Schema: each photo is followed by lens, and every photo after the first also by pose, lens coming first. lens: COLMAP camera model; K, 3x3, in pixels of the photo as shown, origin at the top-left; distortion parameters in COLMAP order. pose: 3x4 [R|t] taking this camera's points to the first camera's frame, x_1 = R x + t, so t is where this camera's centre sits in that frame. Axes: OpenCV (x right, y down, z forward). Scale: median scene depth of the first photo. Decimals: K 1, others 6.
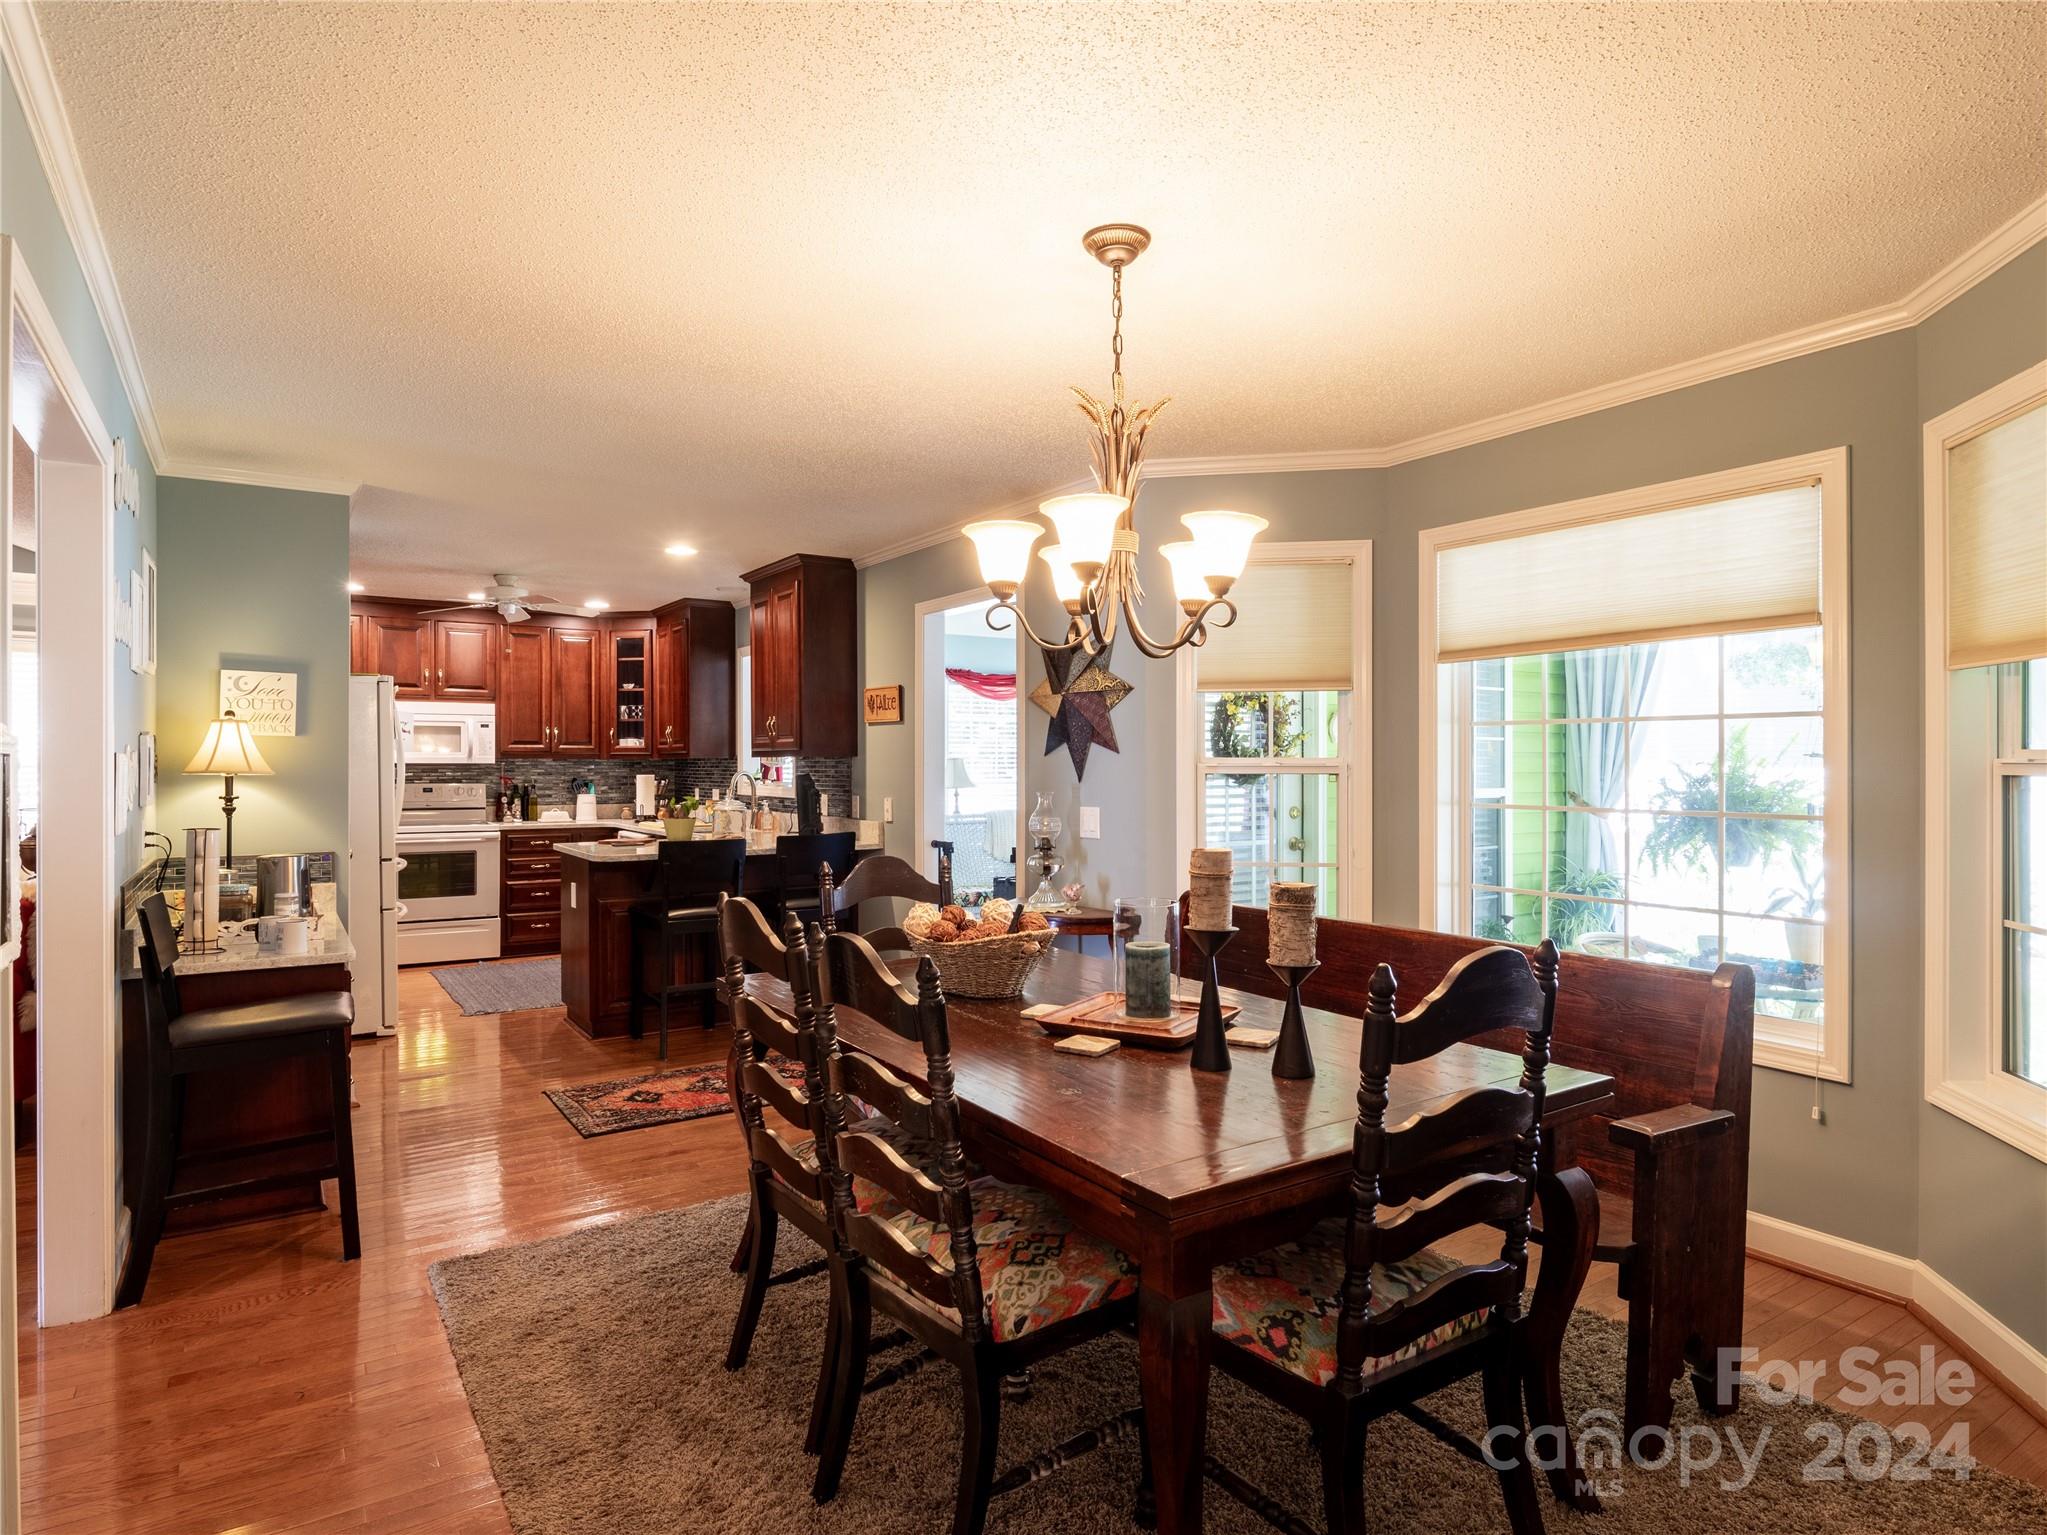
lens RADIAL K [[1144.6, 0, 1015.2], [0, 1144.6, 758.7], [0, 0, 1]] dist [-0.007072, 0.003979]
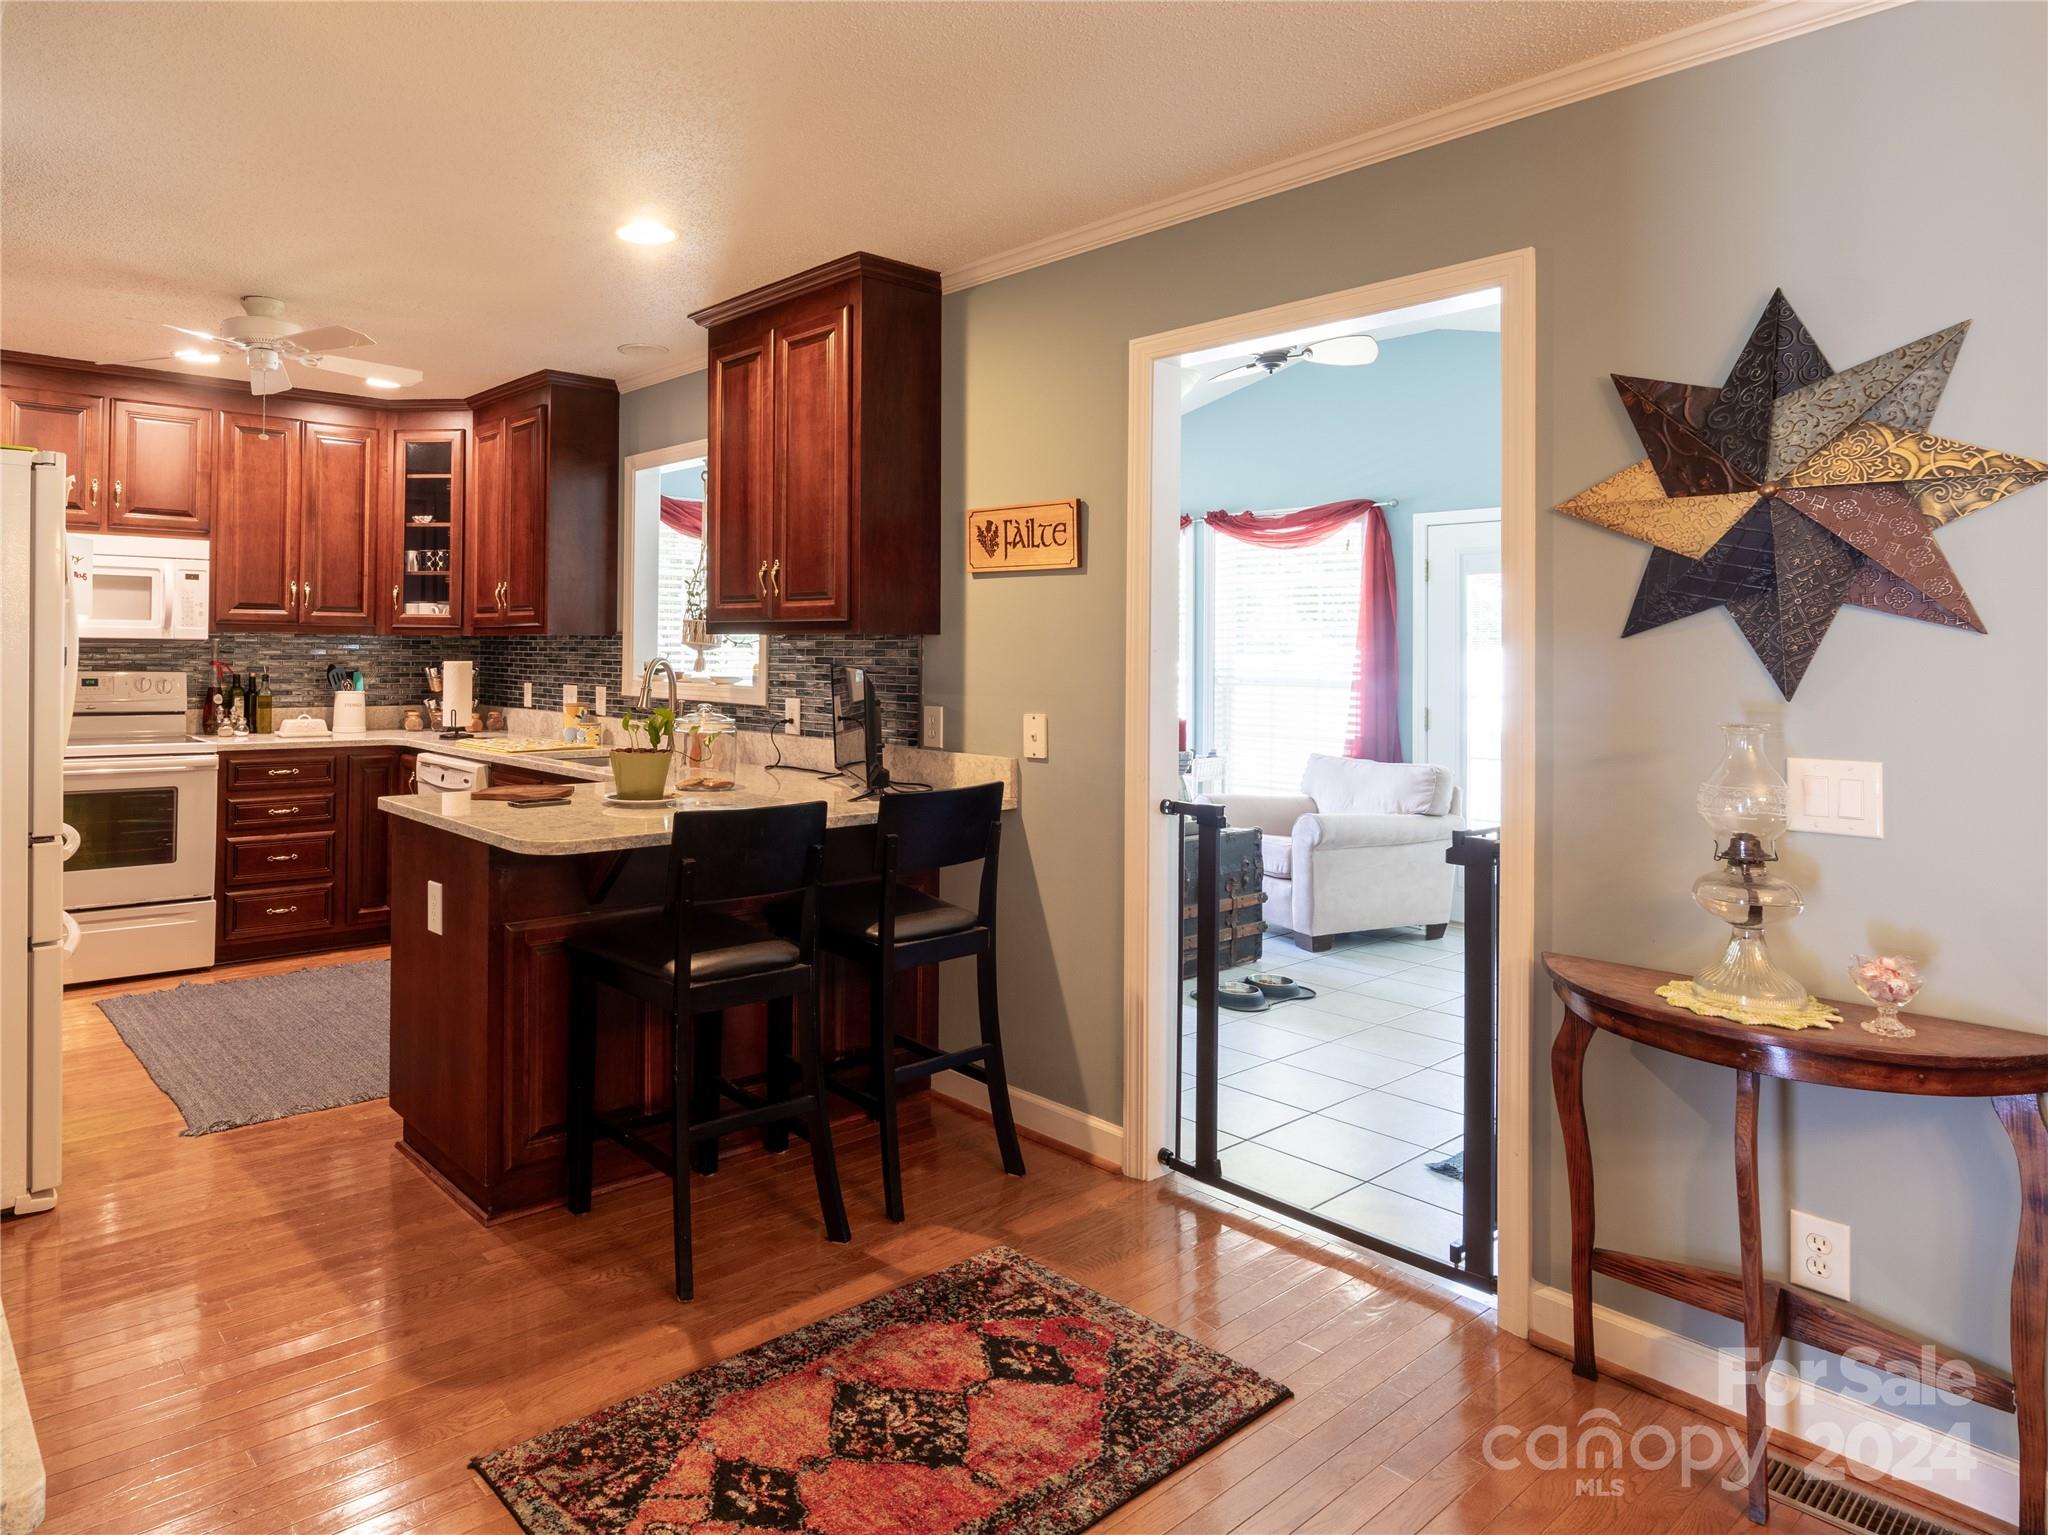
lens RADIAL K [[1243.7, 0, 805.4], [0, 1243.7, 627.0], [0, 0, 1]] dist [-0.003731, -0.001558]
pose [[0.996585, 0.013112, 0.081521, -0.195098], [-0.012093, 0.999843, -0.012982, 0.002125], [-0.081679, 0.011952, 0.996587, 0.322197]]
